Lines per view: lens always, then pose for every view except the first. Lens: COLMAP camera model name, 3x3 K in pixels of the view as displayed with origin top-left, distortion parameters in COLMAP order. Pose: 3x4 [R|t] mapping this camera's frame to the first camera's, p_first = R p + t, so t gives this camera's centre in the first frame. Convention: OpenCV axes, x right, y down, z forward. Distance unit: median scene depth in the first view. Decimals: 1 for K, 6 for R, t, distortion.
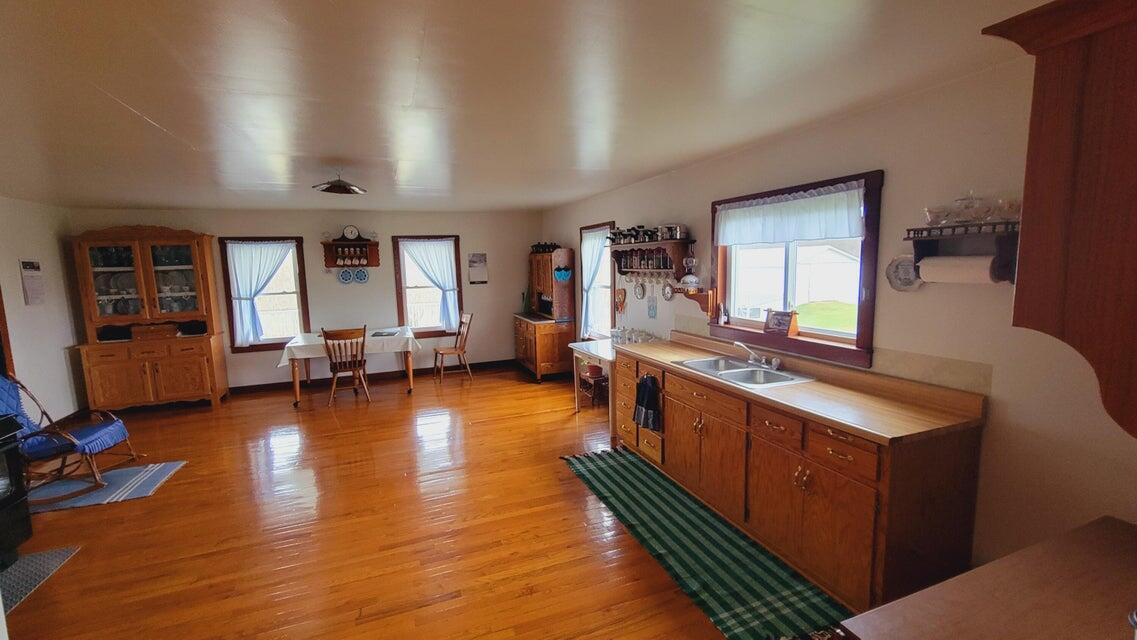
lens RADIAL K [[468.4, 0, 560.1], [0, 468.4, 320.8], [0, 0, 1]] dist [-0.000739, 0.000482]
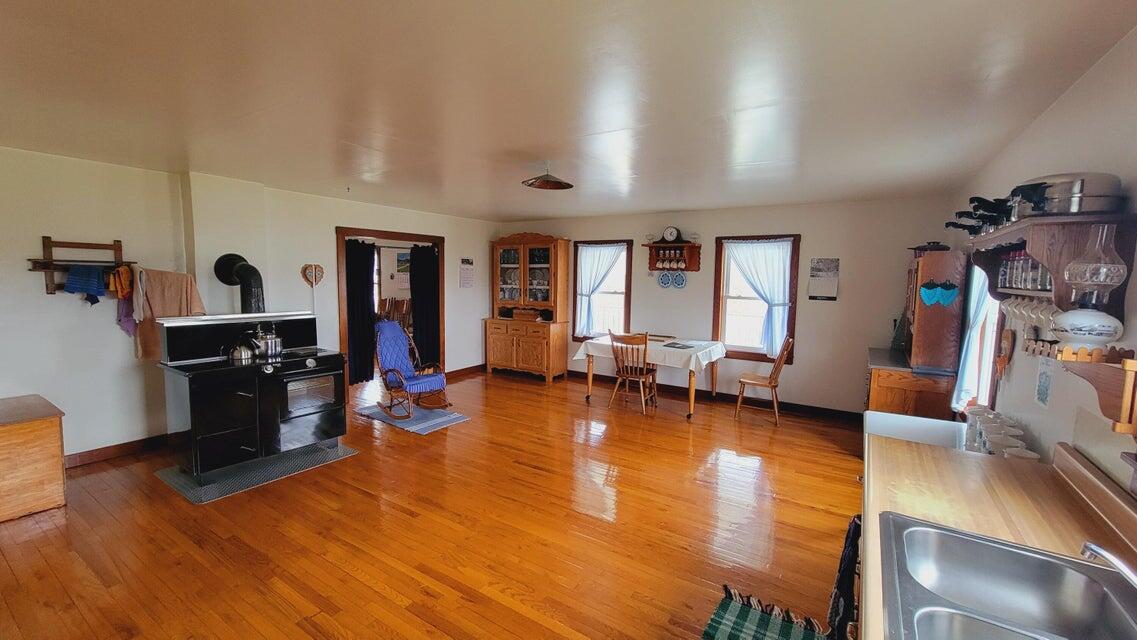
lens RADIAL K [[468.4, 0, 560.1], [0, 468.4, 320.8], [0, 0, 1]] dist [-0.000739, 0.000482]
pose [[0.588034, 0.117556, -0.800248, 0.203481], [-0.132549, 0.990012, 0.048033, -0.031989], [0.797902, 0.077827, 0.597742, 0.278150]]
